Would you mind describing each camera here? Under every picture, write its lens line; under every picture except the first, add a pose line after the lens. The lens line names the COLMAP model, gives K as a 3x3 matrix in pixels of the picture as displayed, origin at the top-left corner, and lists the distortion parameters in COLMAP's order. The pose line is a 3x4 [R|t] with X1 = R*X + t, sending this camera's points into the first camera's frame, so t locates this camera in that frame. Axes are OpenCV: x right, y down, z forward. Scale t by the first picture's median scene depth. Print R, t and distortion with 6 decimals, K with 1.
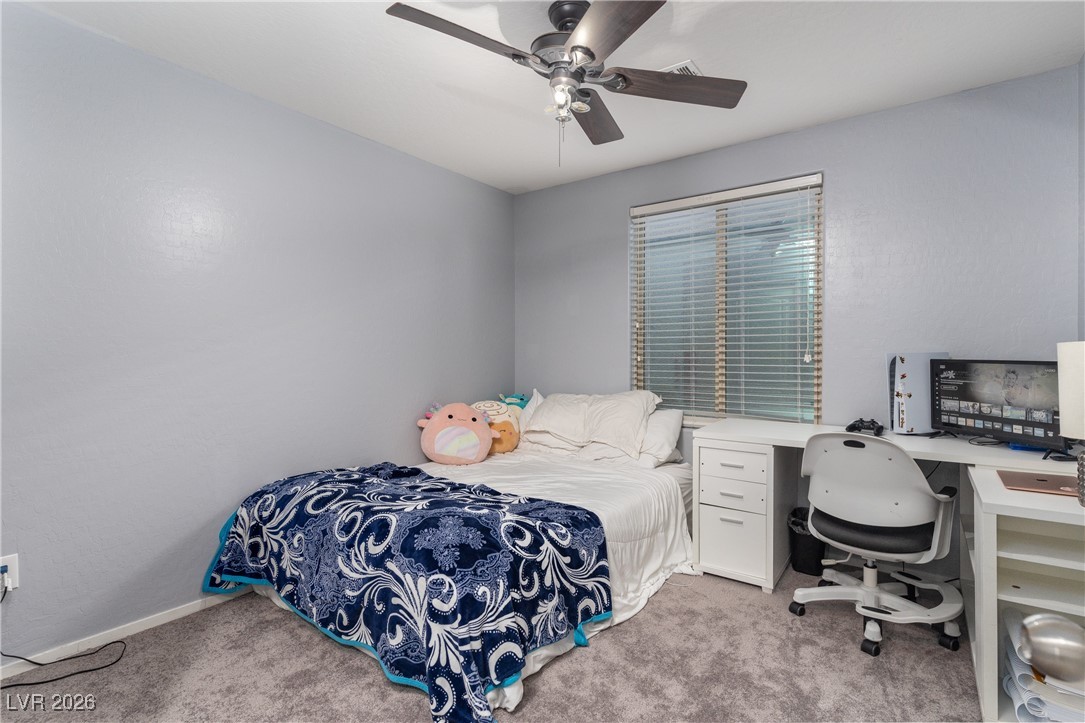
lens RADIAL K [[531.3, 0, 549.1], [0, 531.3, 363.6], [0, 0, 1]] dist [0.005353, 0.000528]
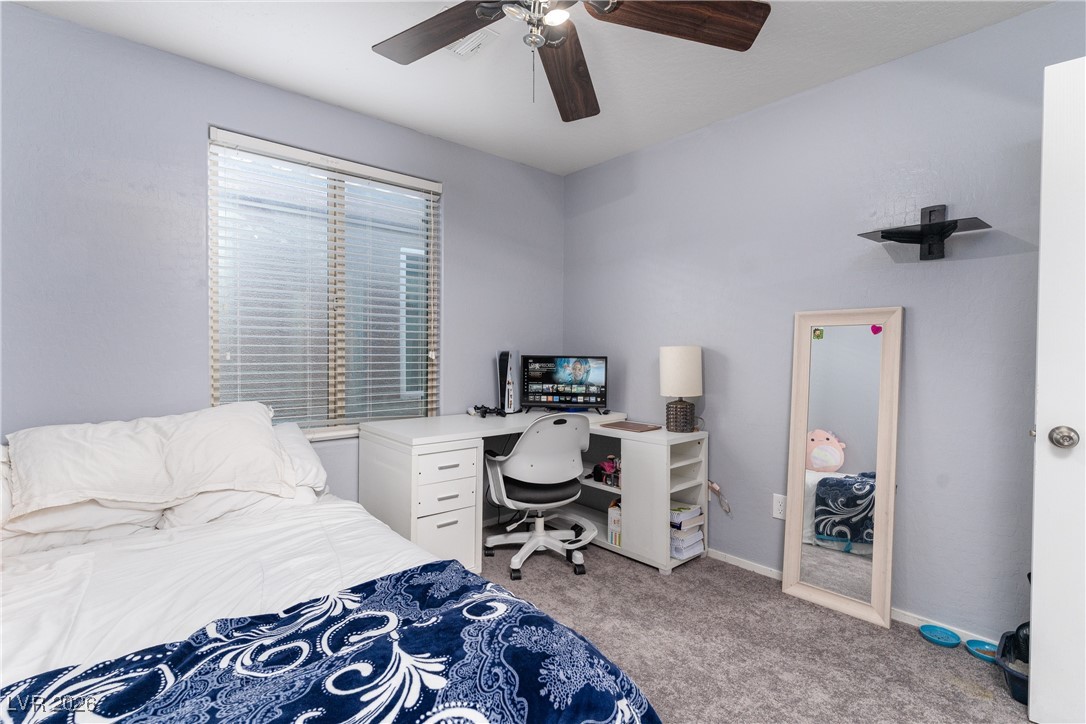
lens RADIAL K [[515.8, 0, 541.9], [0, 515.8, 370.2], [0, 0, 1]] dist [0.000890, 0.000123]
pose [[0.222602, -0.032167, 0.974379, -0.592035], [0.013459, 0.999462, 0.029920, -0.009566], [-0.974817, 0.006454, 0.222915, 0.706430]]
